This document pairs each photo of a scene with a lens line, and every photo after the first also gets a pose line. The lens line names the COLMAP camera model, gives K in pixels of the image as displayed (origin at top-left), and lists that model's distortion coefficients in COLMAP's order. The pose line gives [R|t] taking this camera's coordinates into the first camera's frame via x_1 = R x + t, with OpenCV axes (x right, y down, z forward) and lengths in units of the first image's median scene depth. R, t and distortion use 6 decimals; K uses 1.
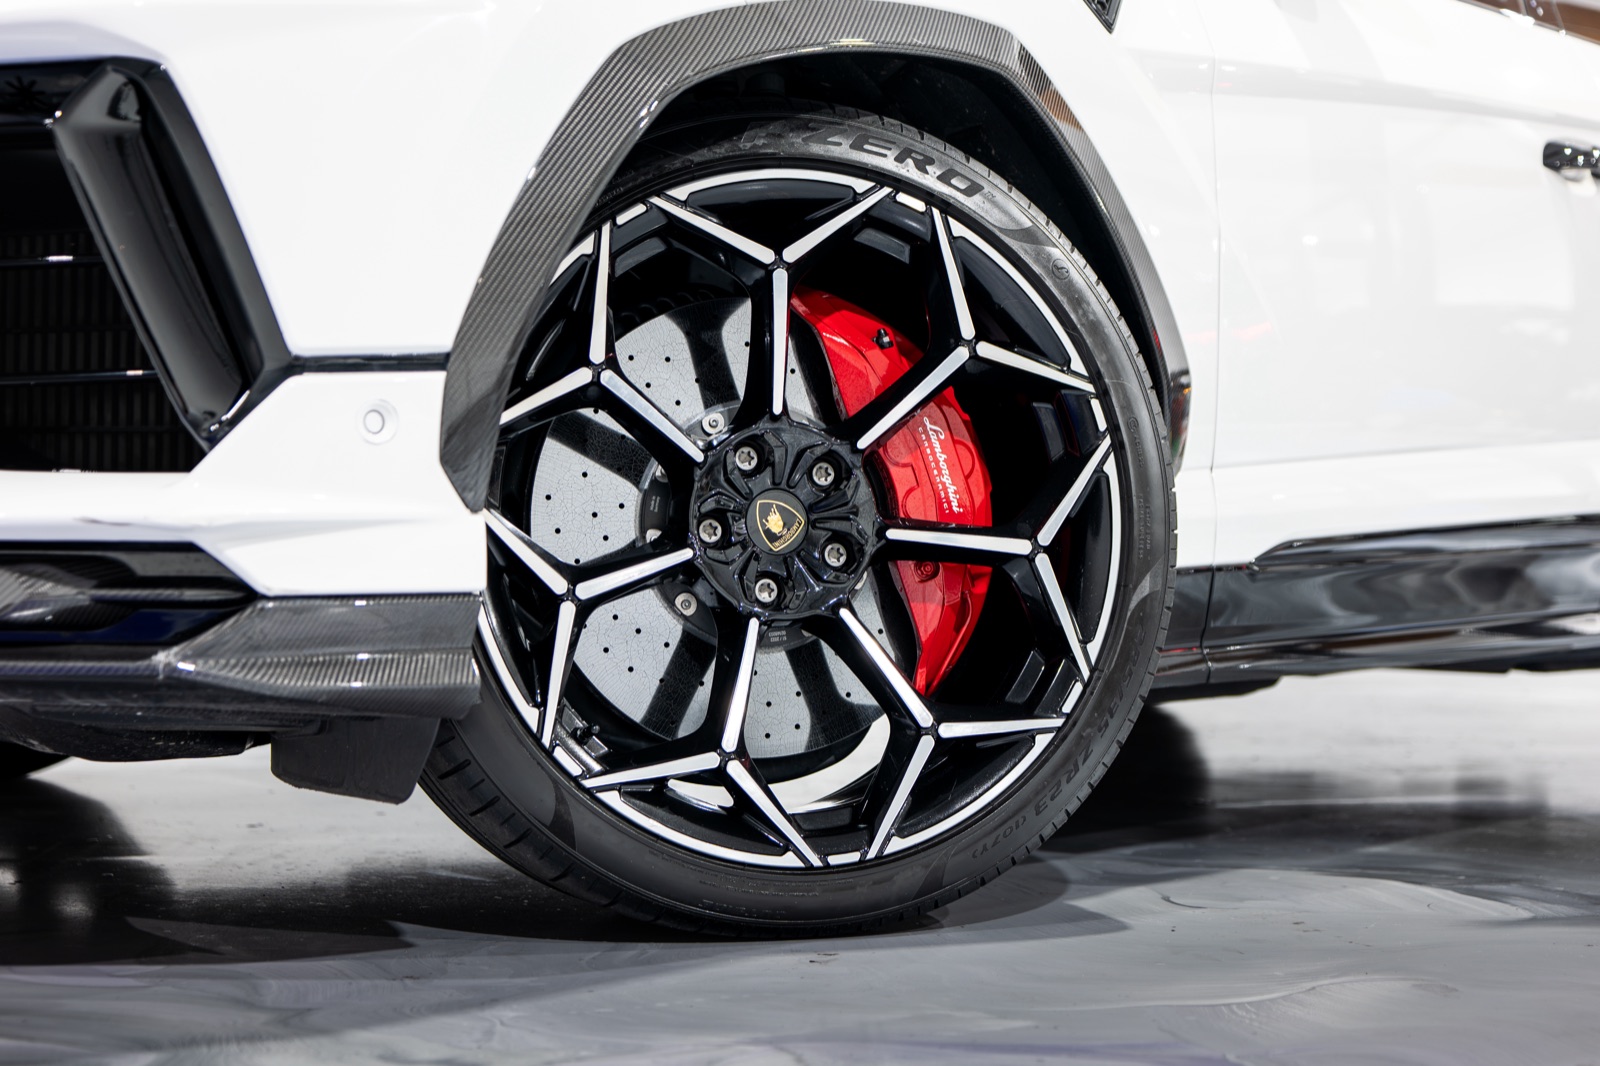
lens RADIAL K [[2240.2, 0, 789.3], [0, 2240.2, 533.5], [0, 0, 1]] dist [-0.000789, 0.000000]
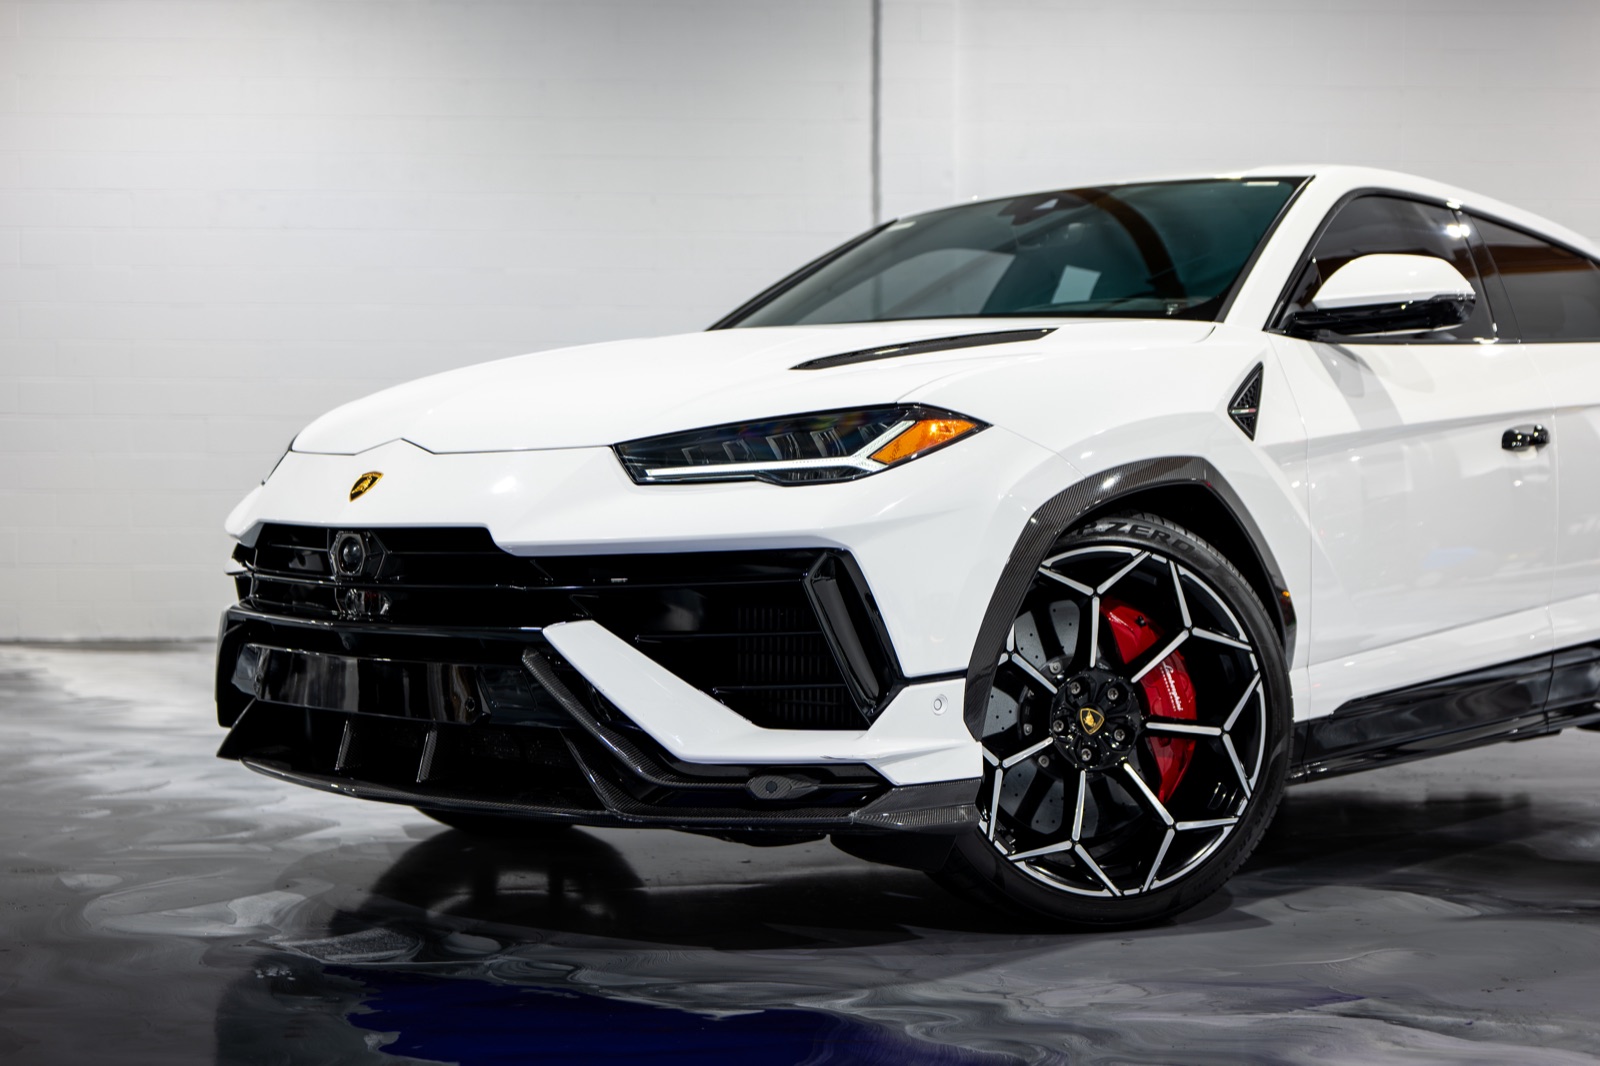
lens RADIAL K [[2240.2, 0, 809.5], [0, 2240.2, 537.7], [0, 0, 1]] dist [-0.000789, 0.000000]
pose [[0.999877, -0.011353, -0.010854, -0.230796], [0.011605, 0.999659, 0.023409, -0.215349], [0.010585, -0.023532, 0.999667, -0.970117]]
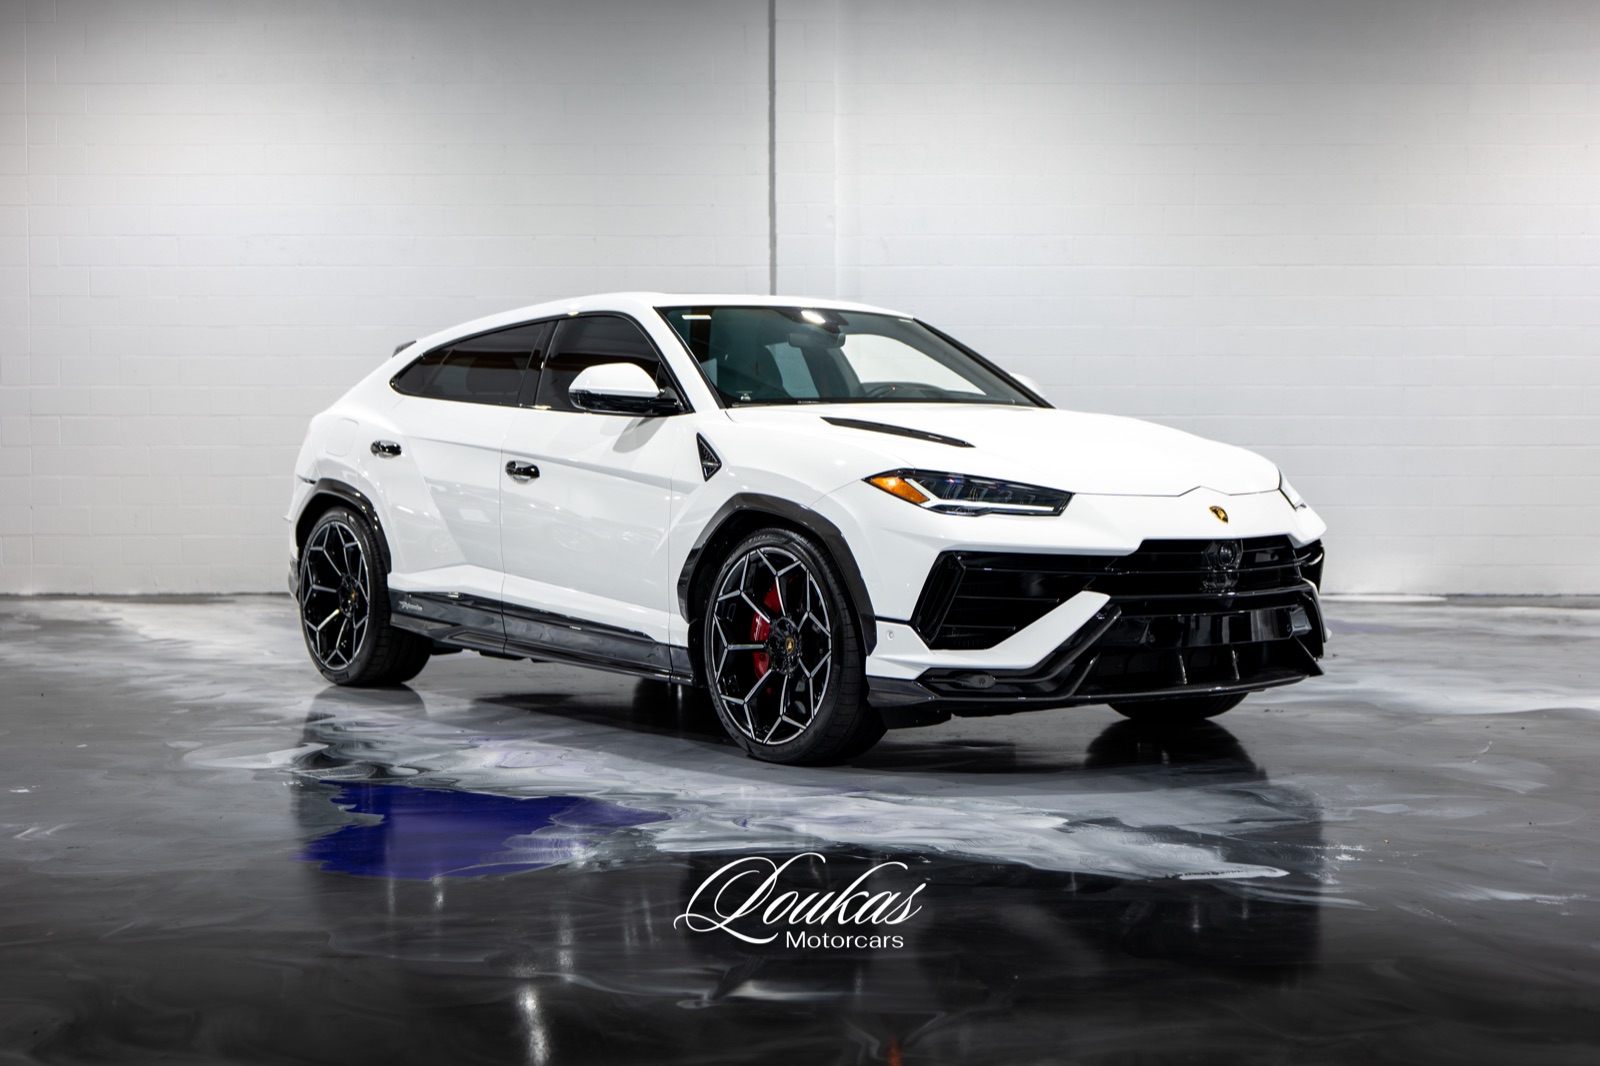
lens RADIAL K [[2240.2, 0, 807.3], [0, 2240.2, 530.3], [0, 0, 1]] dist [-0.000789, 0.000000]
pose [[0.999593, -0.017283, -0.022692, 0.010265], [0.018300, 0.998803, 0.045364, -0.292024], [0.021881, -0.045761, 0.998713, -1.892254]]
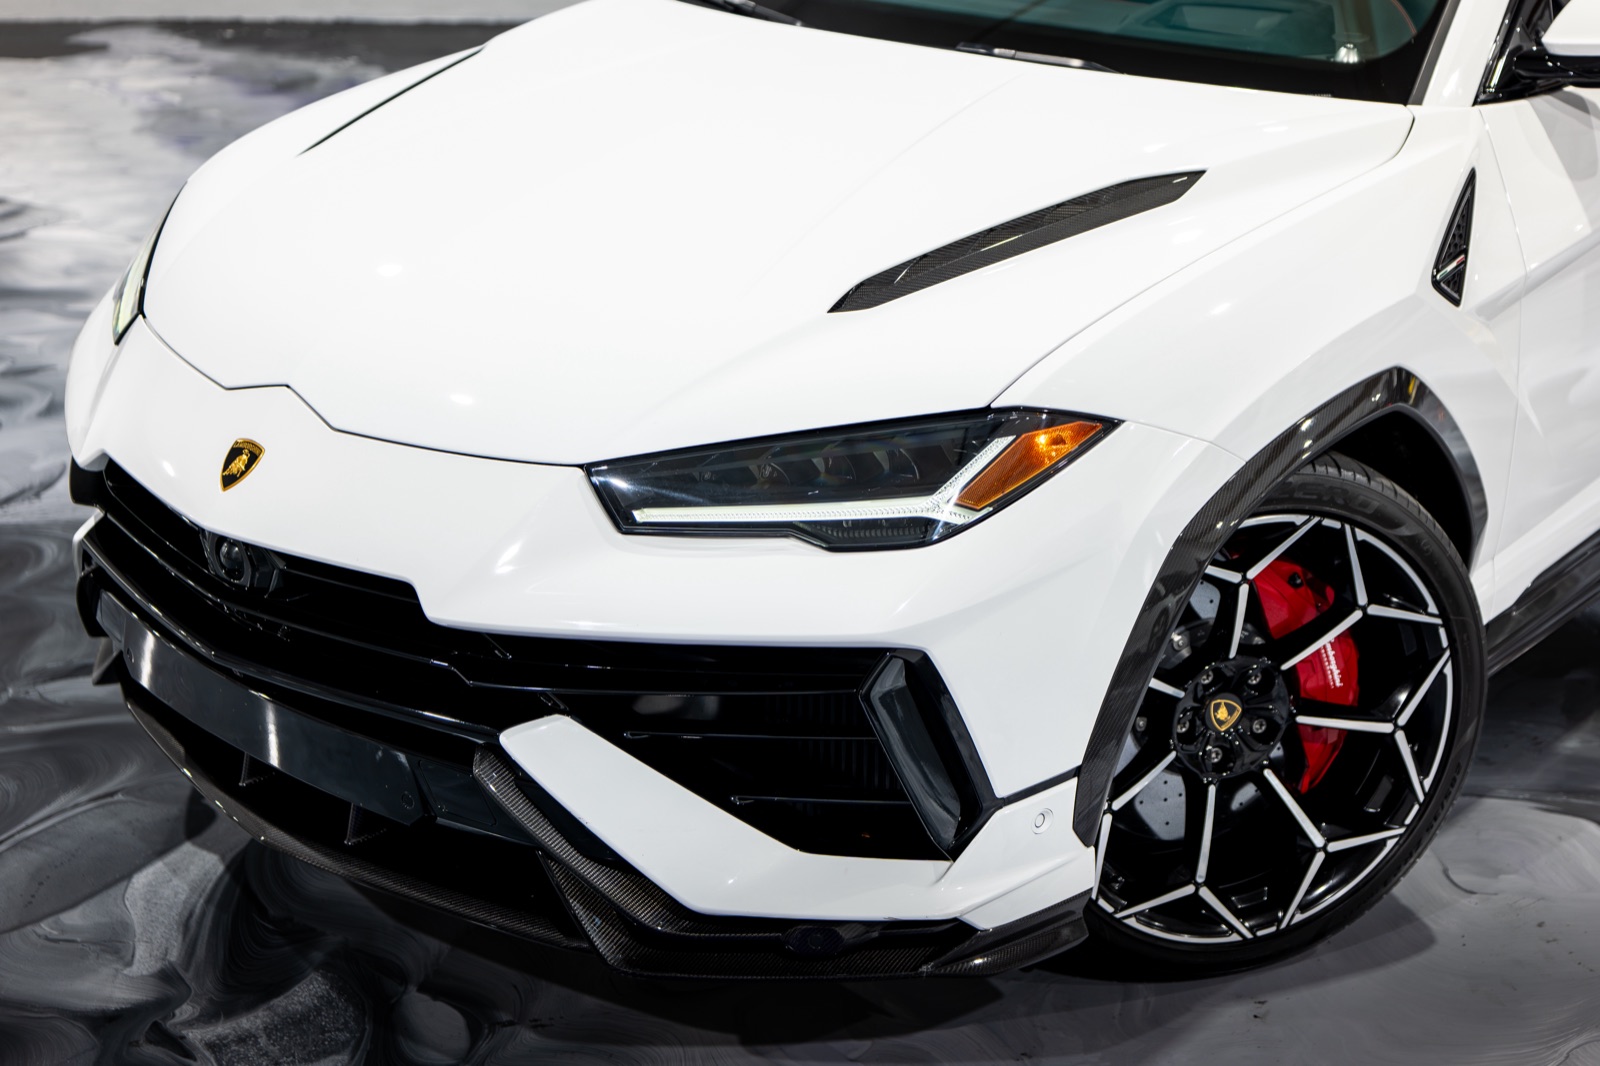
lens RADIAL K [[2240.2, 0, 800.2], [0, 2240.2, 536.8], [0, 0, 1]] dist [-0.000789, 0.000000]
pose [[0.999798, -0.017186, -0.010436, -0.273848], [0.019867, 0.924193, 0.381407, -0.698023], [0.003090, -0.381538, 0.924348, -0.345238]]
